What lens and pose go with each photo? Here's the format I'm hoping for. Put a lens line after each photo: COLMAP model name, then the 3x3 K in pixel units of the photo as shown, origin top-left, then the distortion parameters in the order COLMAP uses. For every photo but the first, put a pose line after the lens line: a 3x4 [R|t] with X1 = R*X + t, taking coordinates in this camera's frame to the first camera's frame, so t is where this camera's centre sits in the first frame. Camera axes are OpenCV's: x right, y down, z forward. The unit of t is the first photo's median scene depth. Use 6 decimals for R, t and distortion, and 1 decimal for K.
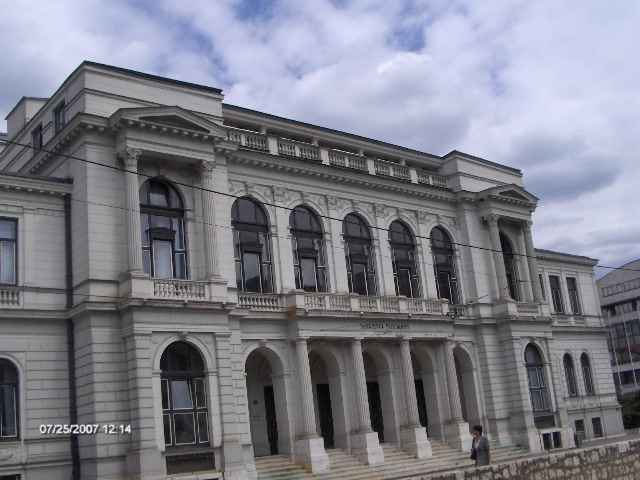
lens RADIAL K [[773.8, 0, 320.0], [0, 773.8, 240.0], [0, 0, 1]] dist [-0.134188, 0.009672]
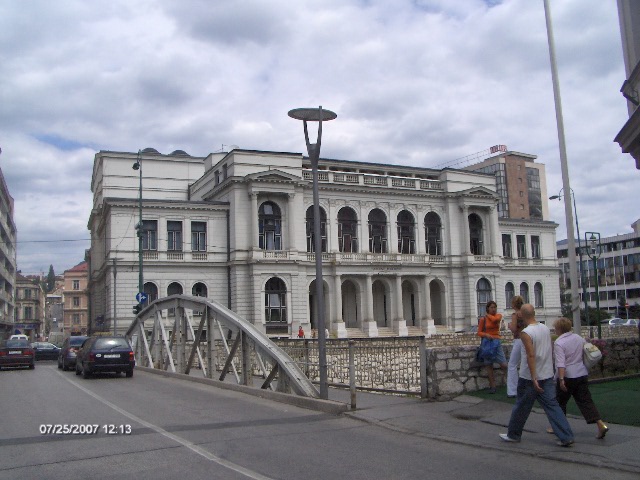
lens RADIAL K [[675.9, 0, 320.0], [0, 675.9, 240.0], [0, 0, 1]] dist [-0.185633, 0.006984]
pose [[0.966013, 0.036835, -0.255855, 0.369839], [0.000248, 0.989662, 0.143417, -0.214931], [0.258493, -0.138606, 0.956018, -0.701332]]
